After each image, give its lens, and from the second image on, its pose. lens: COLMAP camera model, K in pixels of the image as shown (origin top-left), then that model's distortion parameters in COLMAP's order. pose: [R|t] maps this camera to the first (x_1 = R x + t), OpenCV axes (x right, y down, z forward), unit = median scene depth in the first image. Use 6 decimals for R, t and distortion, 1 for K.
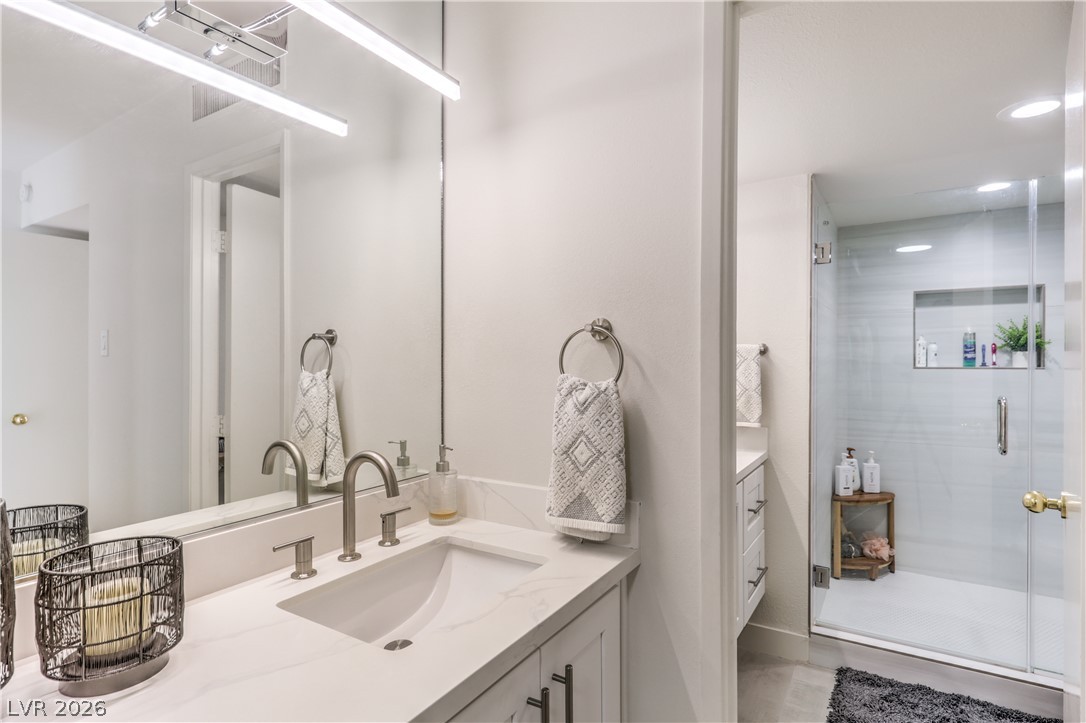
lens RADIAL K [[558.0, 0, 536.7], [0, 558.0, 376.0], [0, 0, 1]] dist [-0.005361, -0.003744]
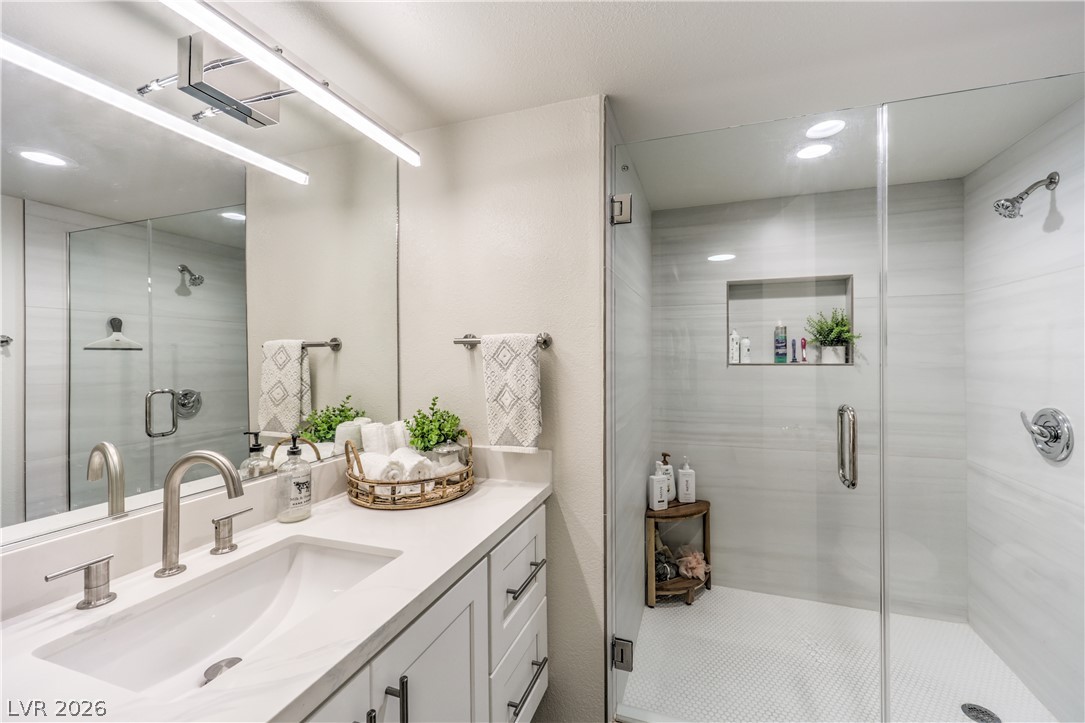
lens RADIAL K [[454.7, 0, 541.6], [0, 454.7, 363.3], [0, 0, 1]] dist [-0.004665, -0.000737]
pose [[0.975092, -0.001803, 0.221794, 0.207181], [0.003894, 0.999952, -0.008993, -0.010430], [-0.221767, 0.009633, 0.975052, 0.329630]]
